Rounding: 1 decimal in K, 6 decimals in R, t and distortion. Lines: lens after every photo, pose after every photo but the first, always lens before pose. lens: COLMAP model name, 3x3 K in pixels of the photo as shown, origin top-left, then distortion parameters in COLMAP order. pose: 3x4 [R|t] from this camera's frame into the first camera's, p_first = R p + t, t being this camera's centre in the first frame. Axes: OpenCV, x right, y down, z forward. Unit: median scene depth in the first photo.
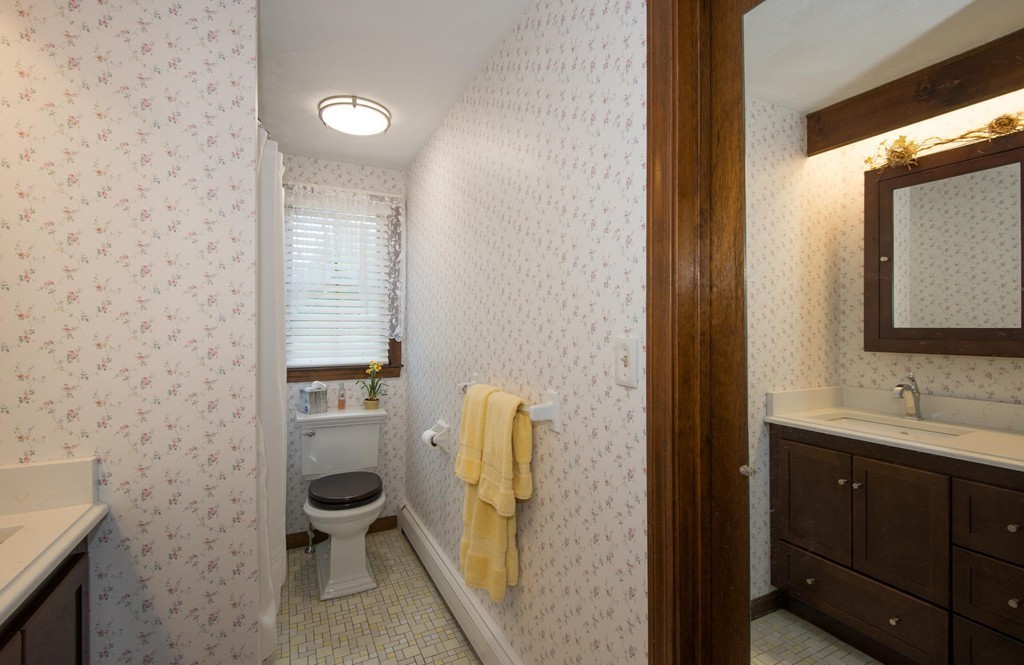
lens RADIAL K [[466.1, 0, 510.9], [0, 466.1, 328.0], [0, 0, 1]] dist [-0.002916, -0.001435]
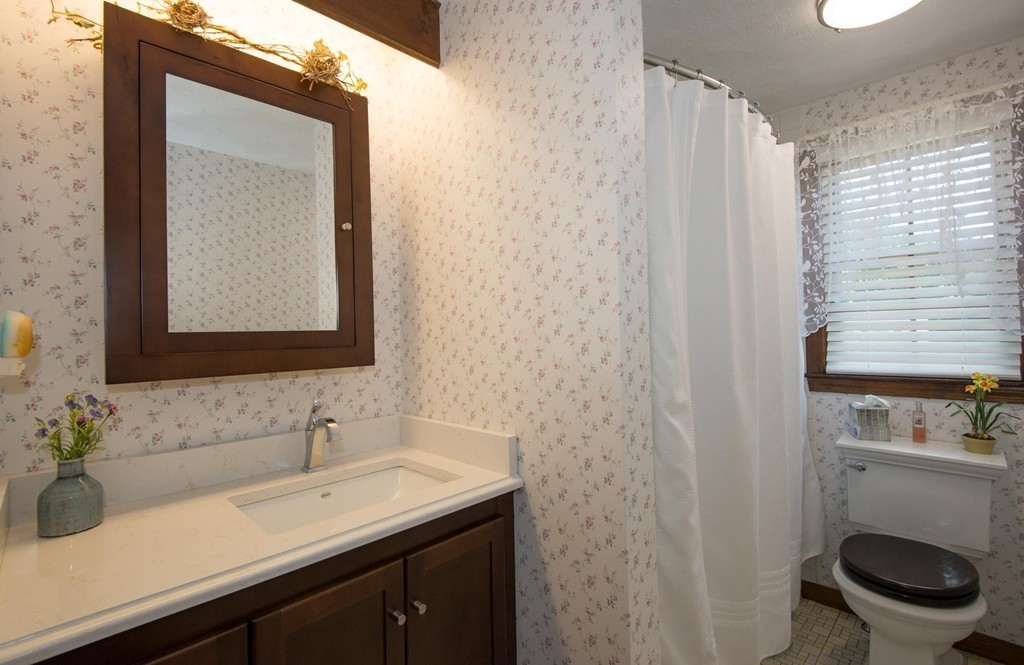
lens RADIAL K [[466.1, 0, 510.9], [0, 466.1, 328.0], [0, 0, 1]] dist [-0.002916, -0.001435]
pose [[0.326631, -0.017906, -0.944982, 0.076012], [0.017089, 0.999769, -0.013037, 0.011368], [0.944997, -0.011891, 0.326862, 0.246525]]
